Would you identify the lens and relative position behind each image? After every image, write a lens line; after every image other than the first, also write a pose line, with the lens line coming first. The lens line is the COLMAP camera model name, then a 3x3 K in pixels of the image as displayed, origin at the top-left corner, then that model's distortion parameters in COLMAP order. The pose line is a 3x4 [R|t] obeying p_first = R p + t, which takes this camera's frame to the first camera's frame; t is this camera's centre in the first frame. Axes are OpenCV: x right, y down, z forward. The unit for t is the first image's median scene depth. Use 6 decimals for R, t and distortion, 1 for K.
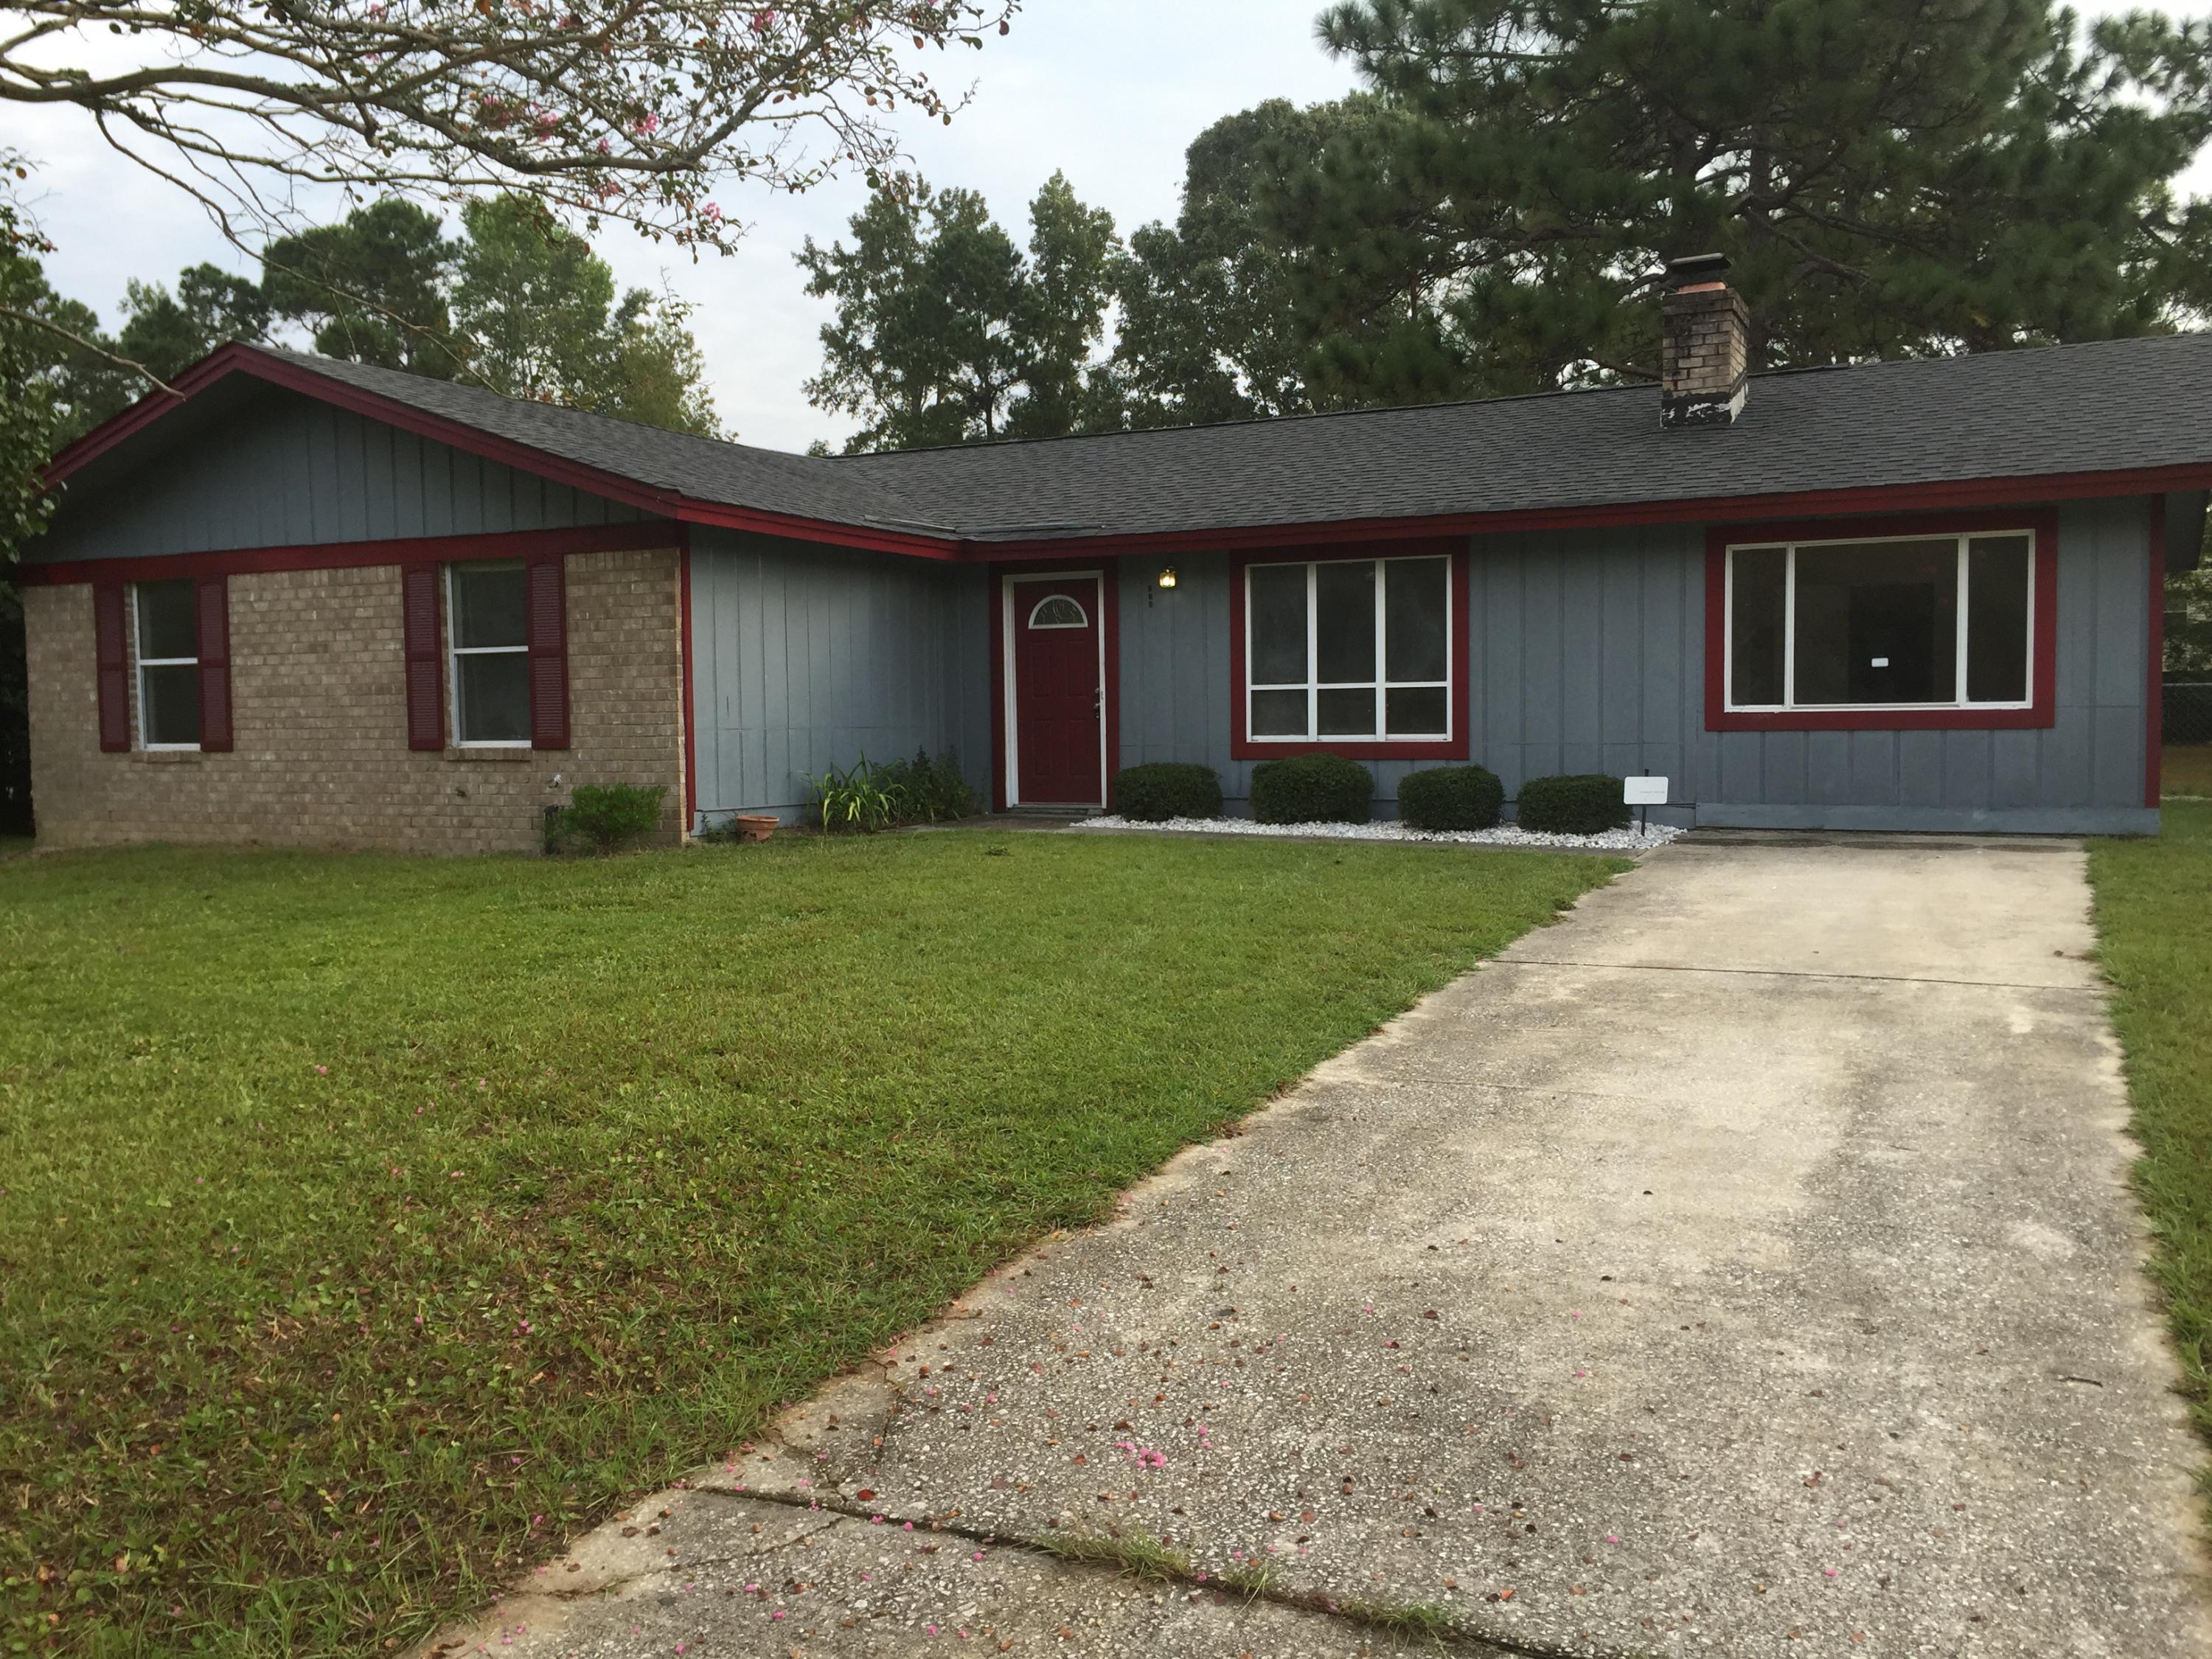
lens RADIAL K [[1808.9, 0, 1106.0], [0, 1808.9, 829.5], [0, 0, 1]] dist [0.007368, 0.001909]
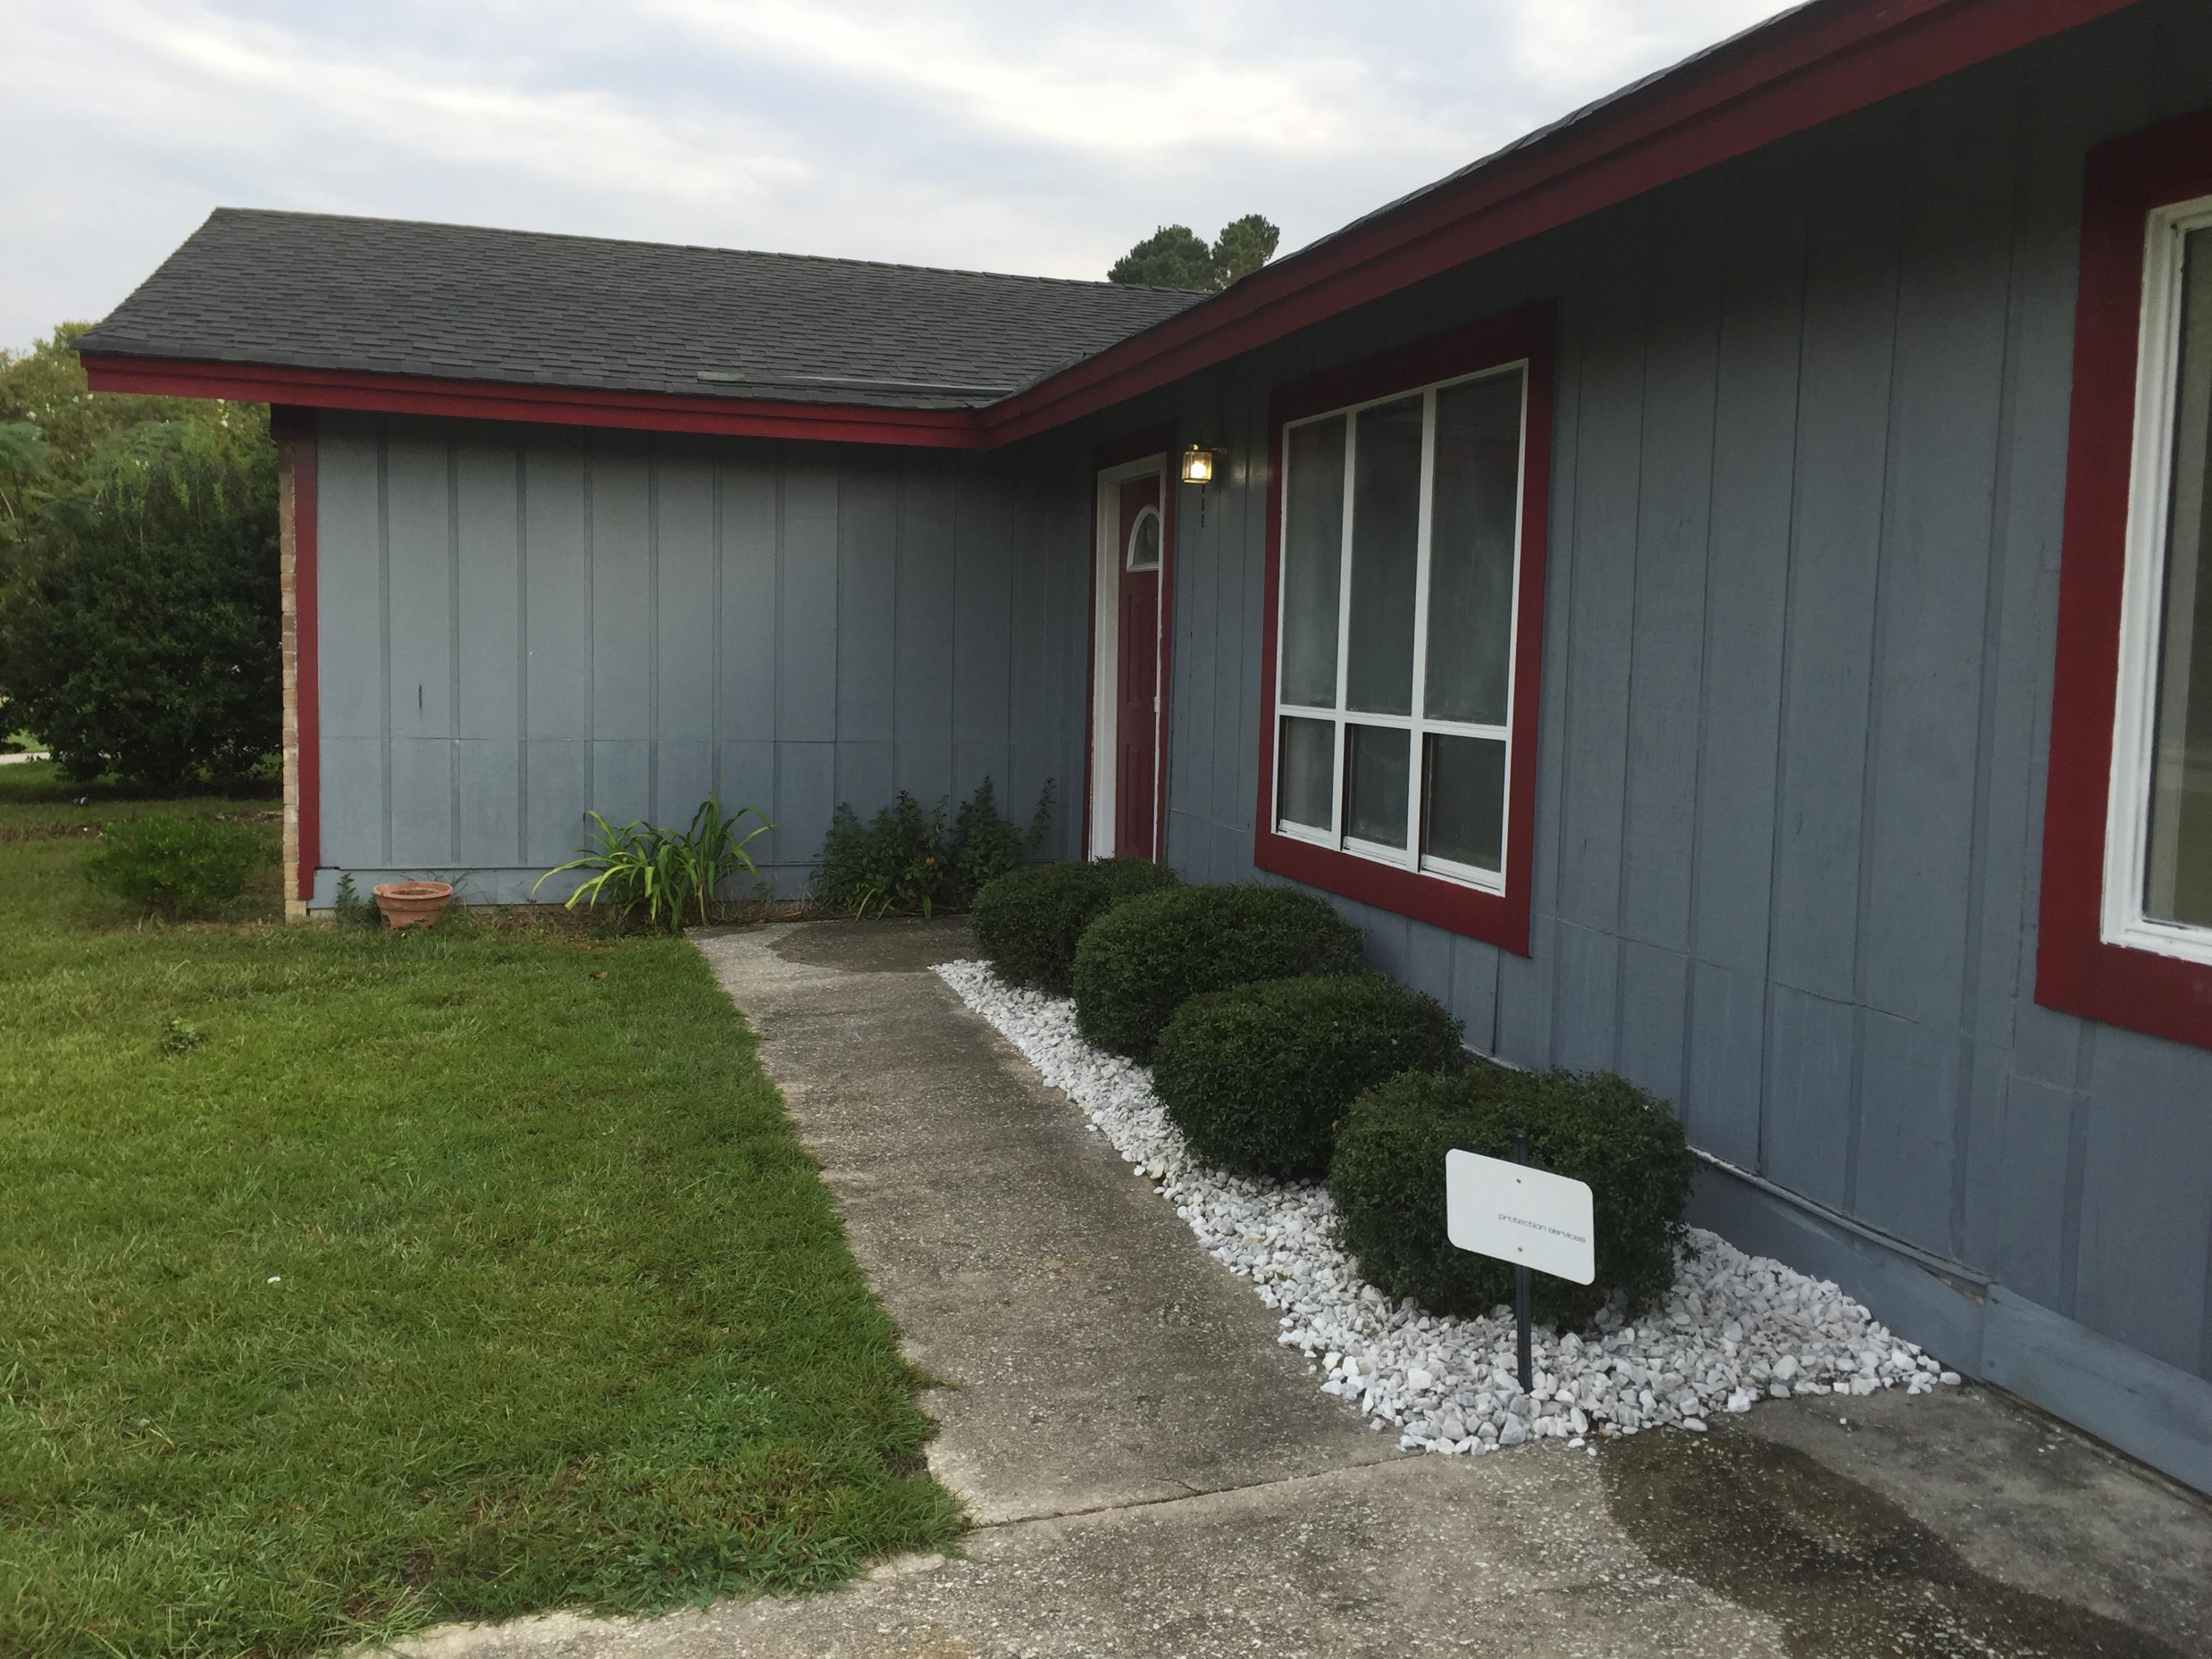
lens RADIAL K [[1808.9, 0, 1106.0], [0, 1808.9, 829.5], [0, 0, 1]] dist [0.007368, 0.001909]
pose [[0.695132, 0.095680, -0.712486, 0.394945], [-0.074811, 0.995350, 0.060676, -0.078880], [0.714979, 0.011124, 0.699058, 0.711885]]
